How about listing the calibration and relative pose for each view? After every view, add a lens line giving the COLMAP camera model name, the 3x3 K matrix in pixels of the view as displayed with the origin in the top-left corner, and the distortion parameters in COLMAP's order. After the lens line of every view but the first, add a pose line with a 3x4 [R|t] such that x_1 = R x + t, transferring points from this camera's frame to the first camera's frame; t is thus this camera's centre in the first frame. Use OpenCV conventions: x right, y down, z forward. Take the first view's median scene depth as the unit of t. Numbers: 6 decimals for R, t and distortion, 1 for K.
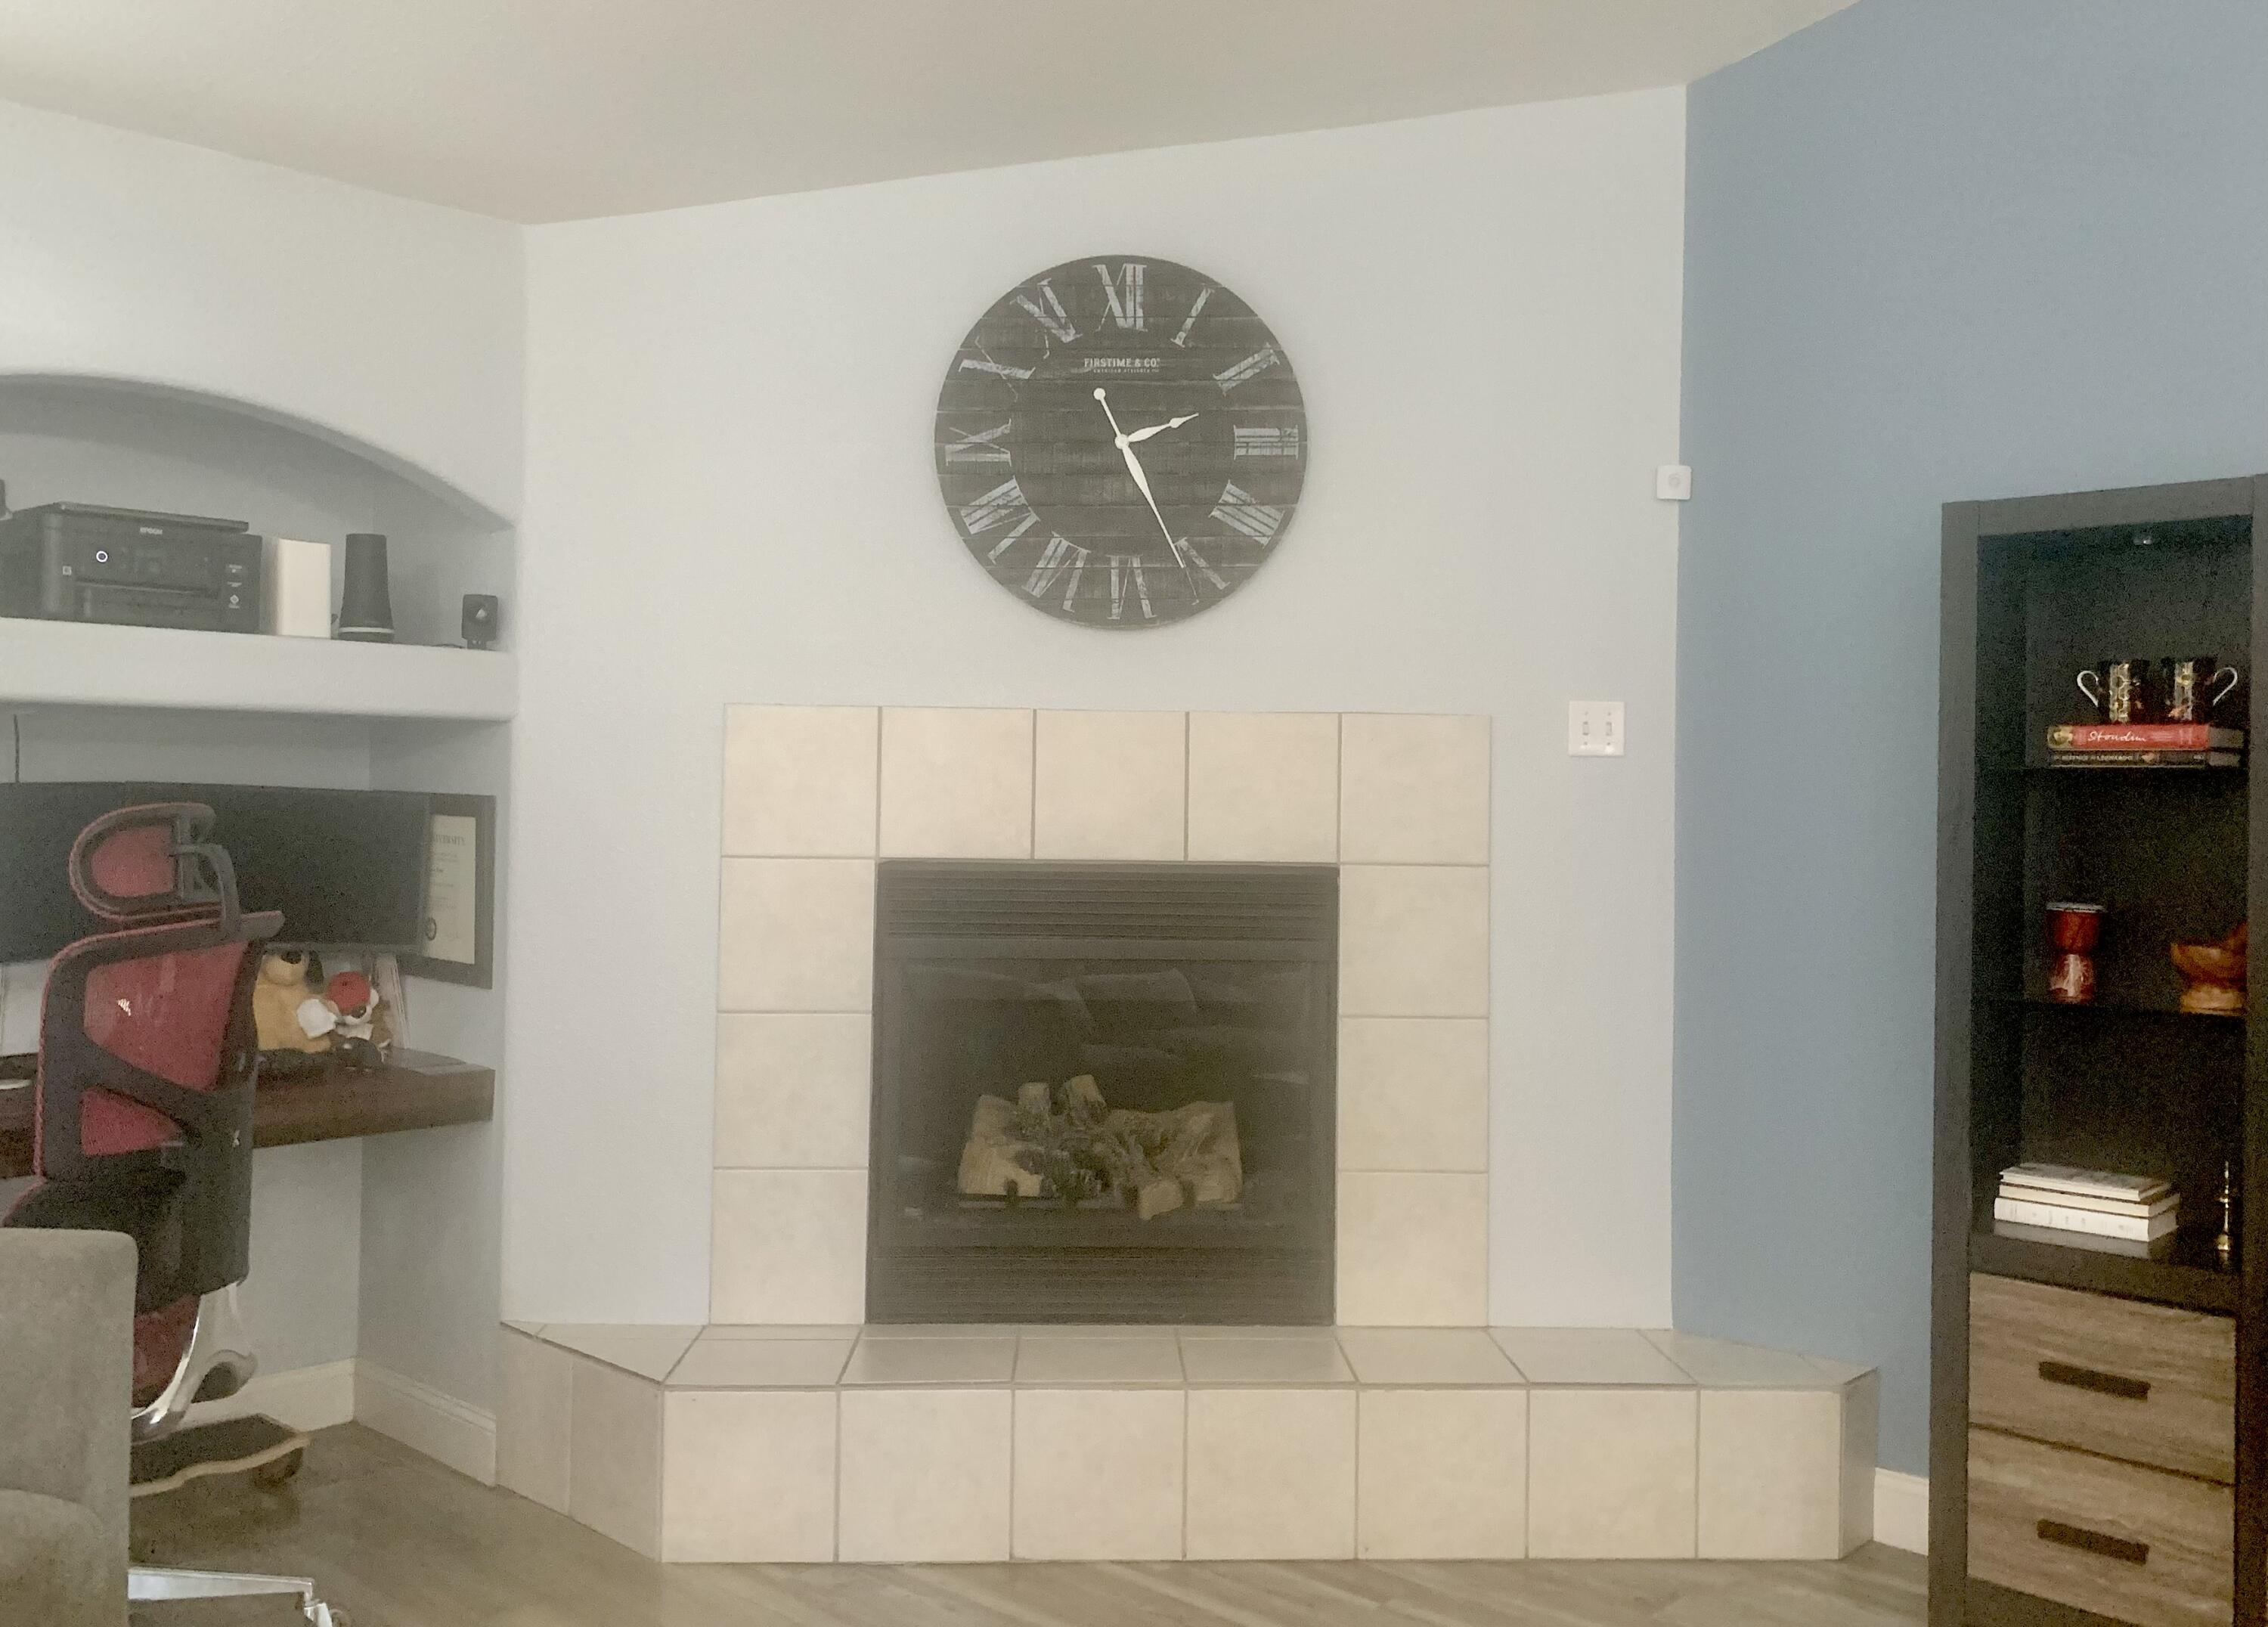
lens RADIAL K [[2002.5, 0, 1180.3], [0, 2002.5, 774.8], [0, 0, 1]] dist [0.072779, -0.121875]
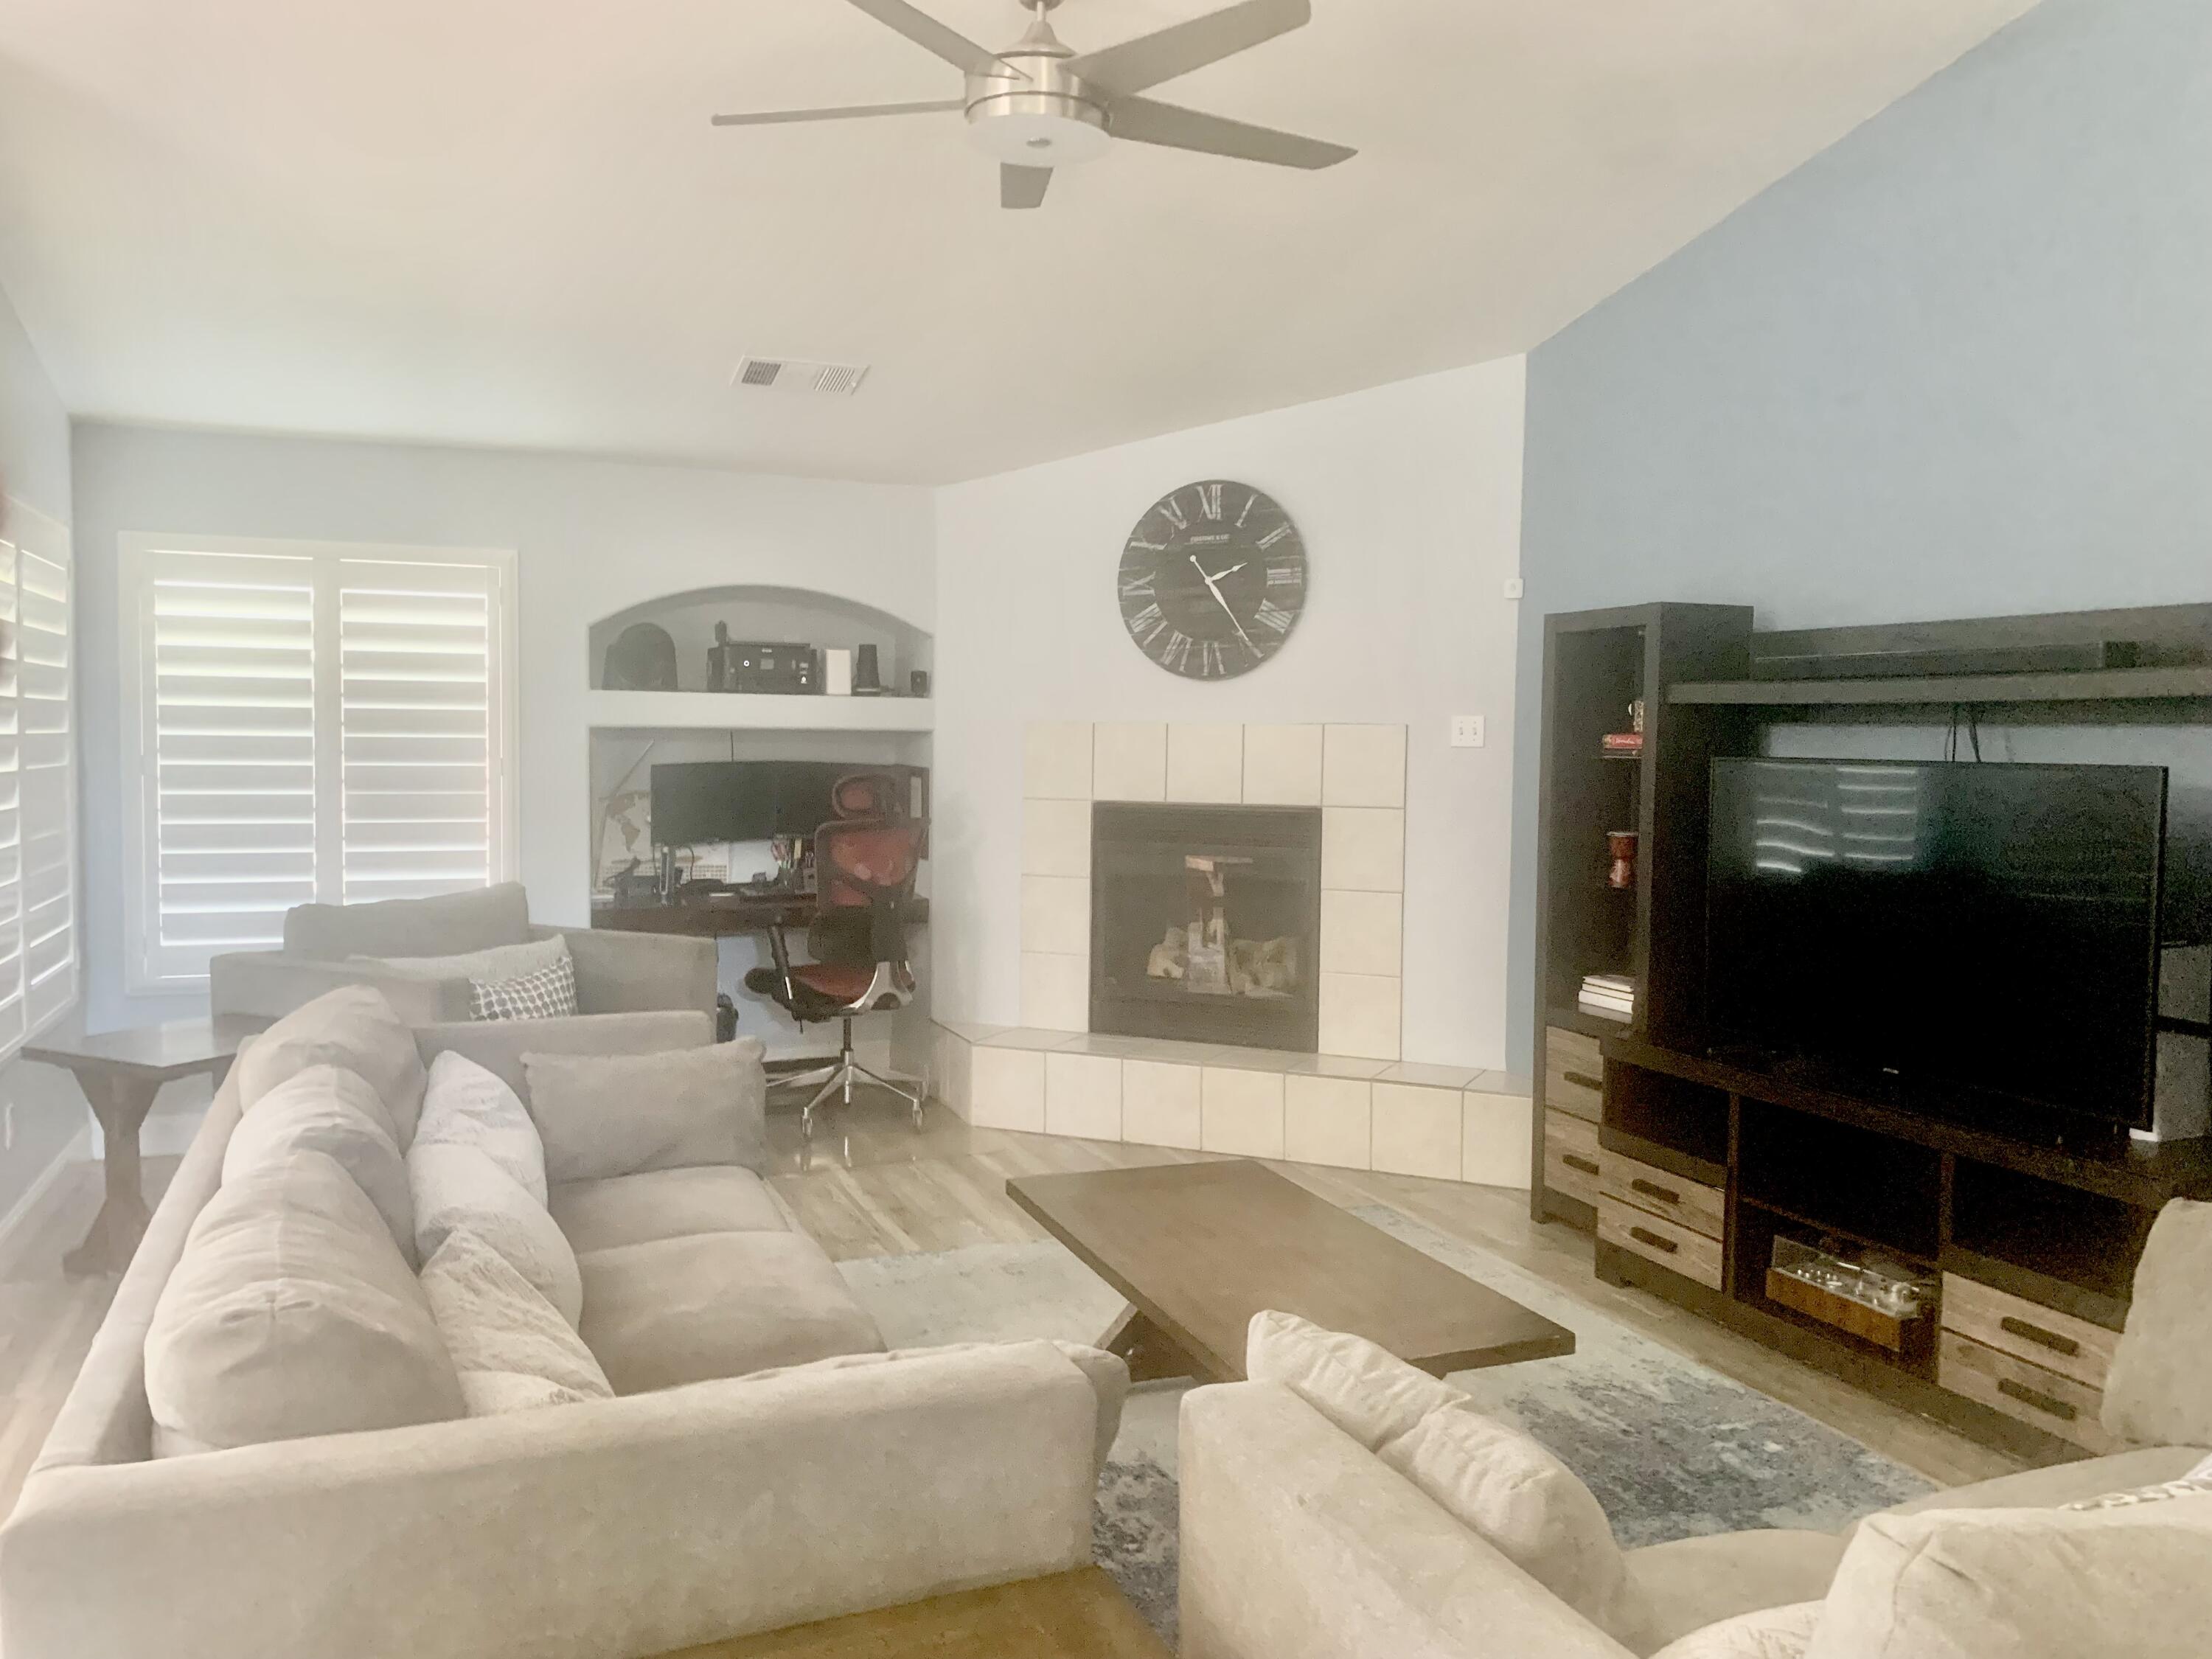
lens RADIAL K [[1679.0, 0, 1107.6], [0, 1679.0, 820.3], [0, 0, 1]] dist [0.109145, -0.187101]
pose [[0.905647, 0.015853, -0.423737, 0.558116], [0.007452, 0.998551, 0.053287, -0.026326], [0.423968, -0.051417, 0.904217, -0.479957]]
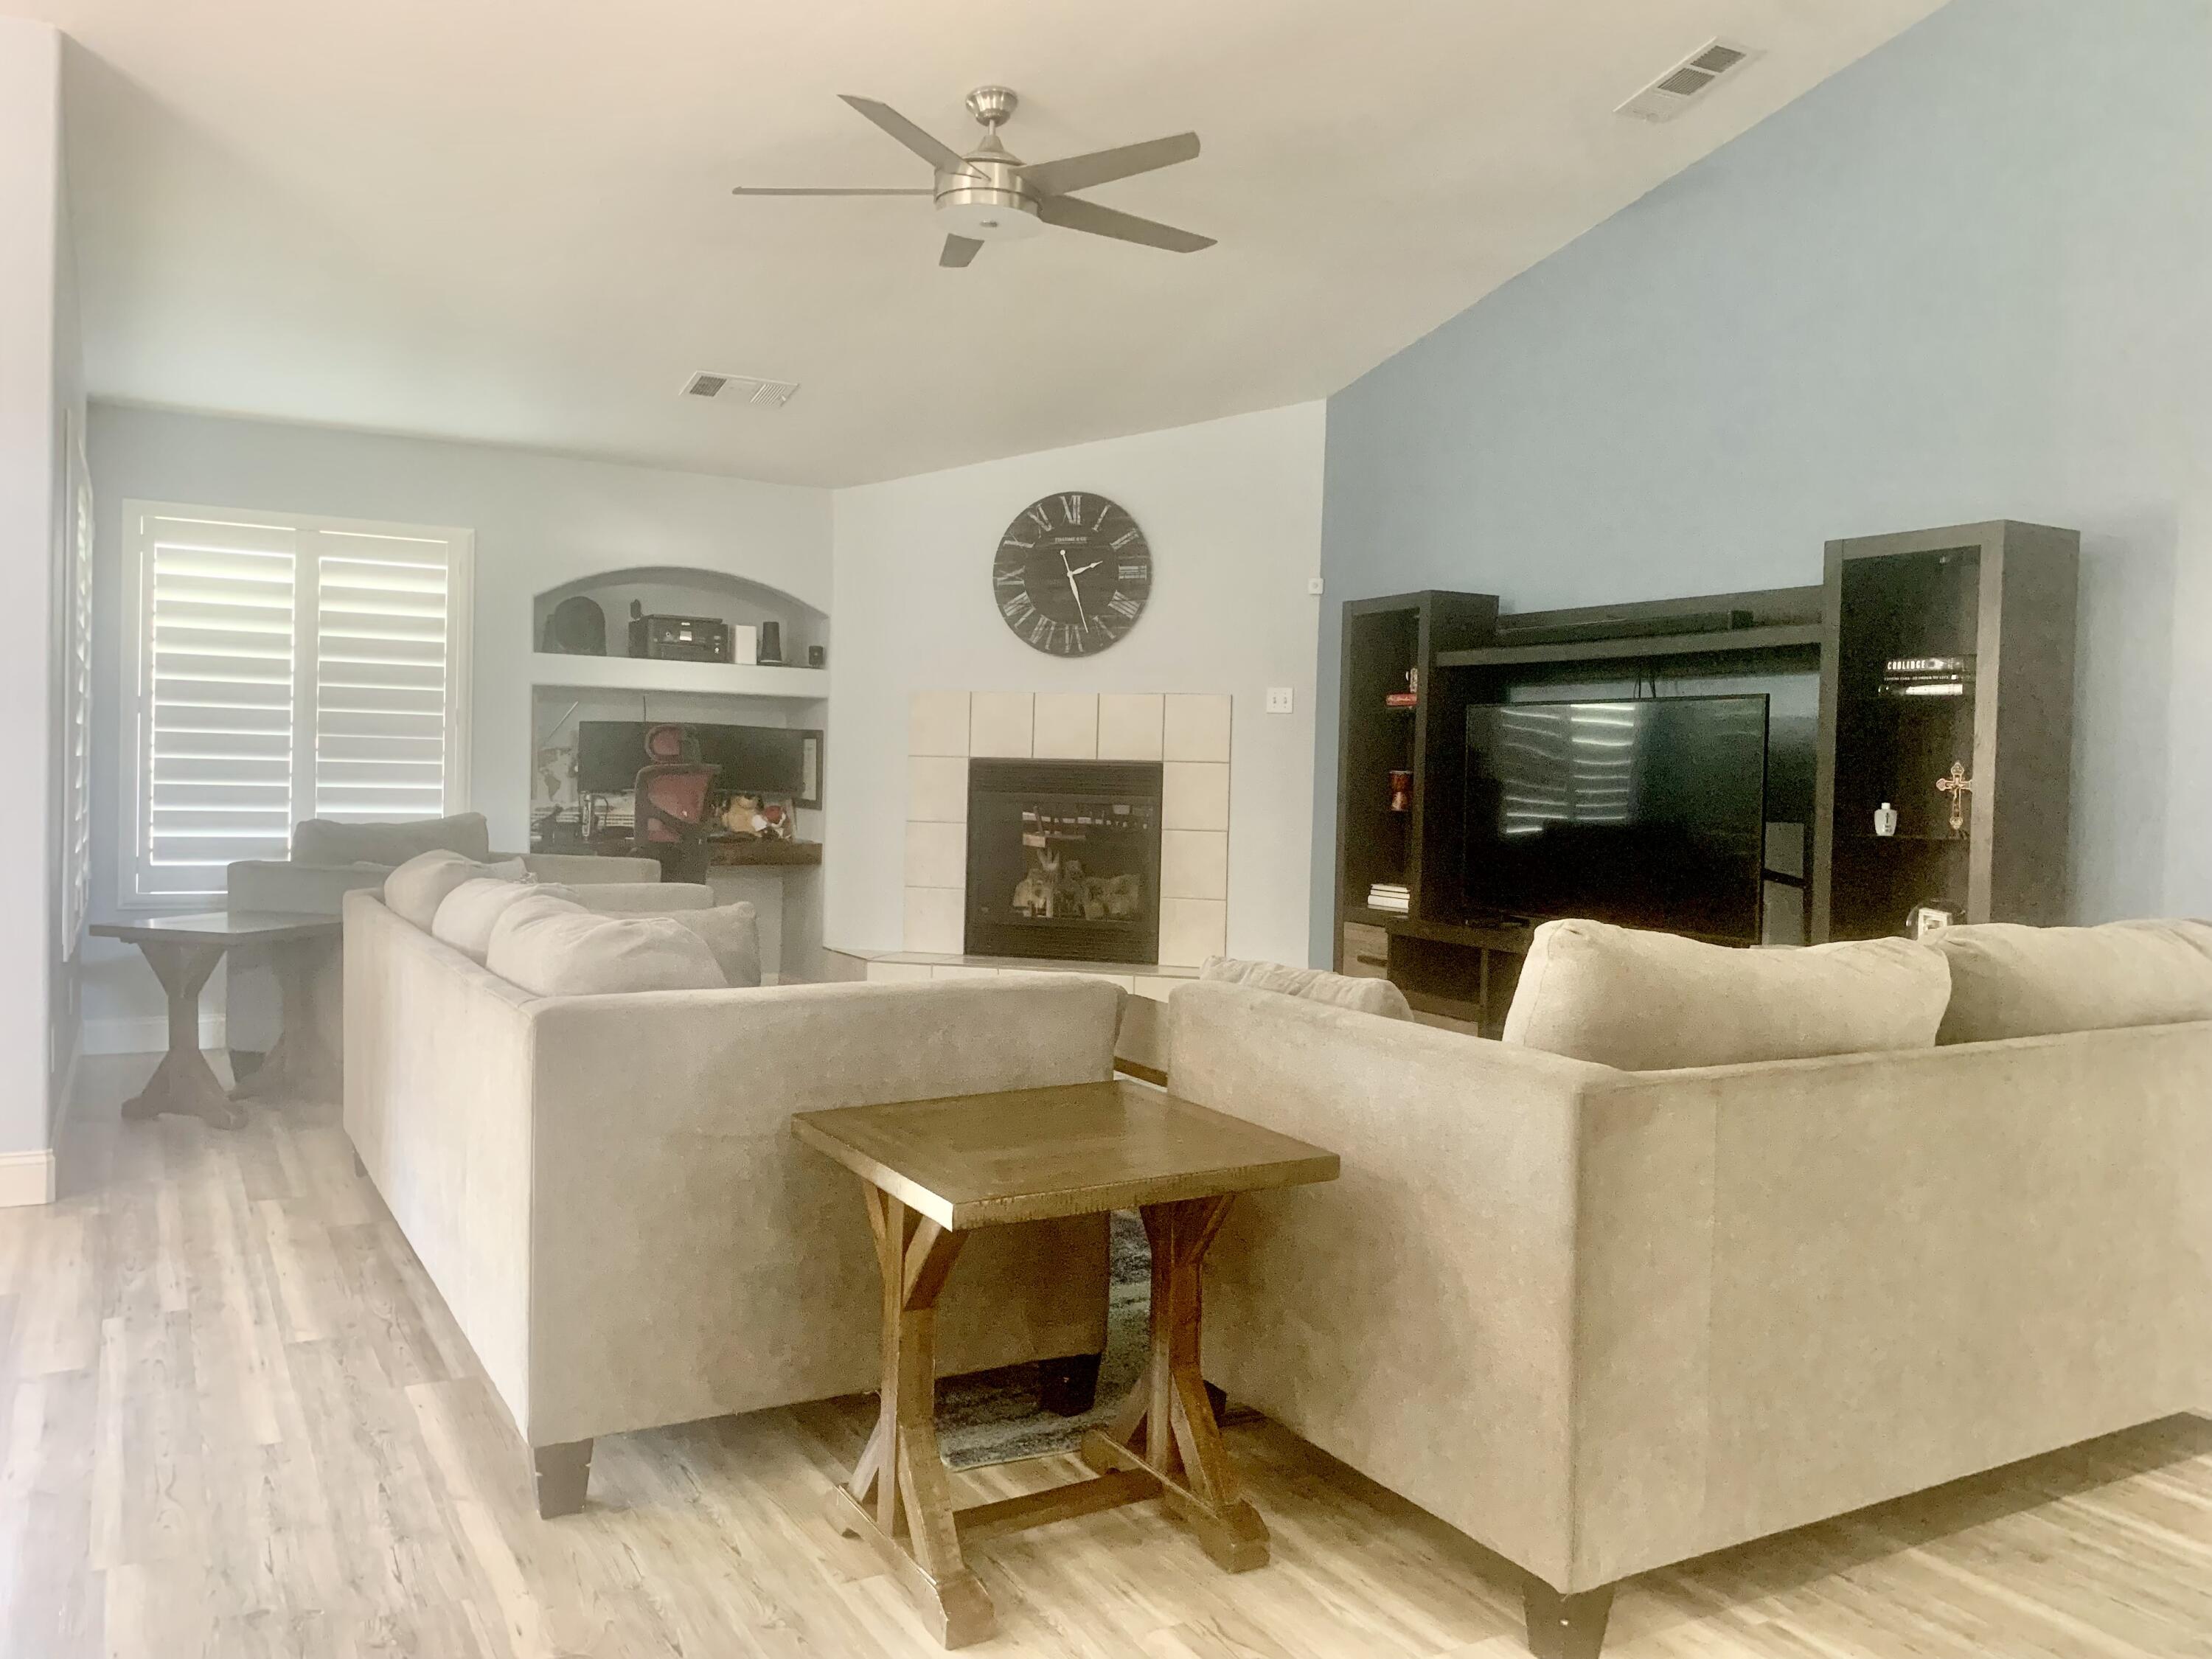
lens RADIAL K [[1679.0, 0, 1107.6], [0, 1679.0, 820.3], [0, 0, 1]] dist [0.109145, -0.187101]
pose [[0.952974, 0.017214, -0.302564, 0.593463], [-0.007781, 0.999446, 0.032356, 0.050493], [0.302954, -0.028480, 0.952580, -0.811783]]
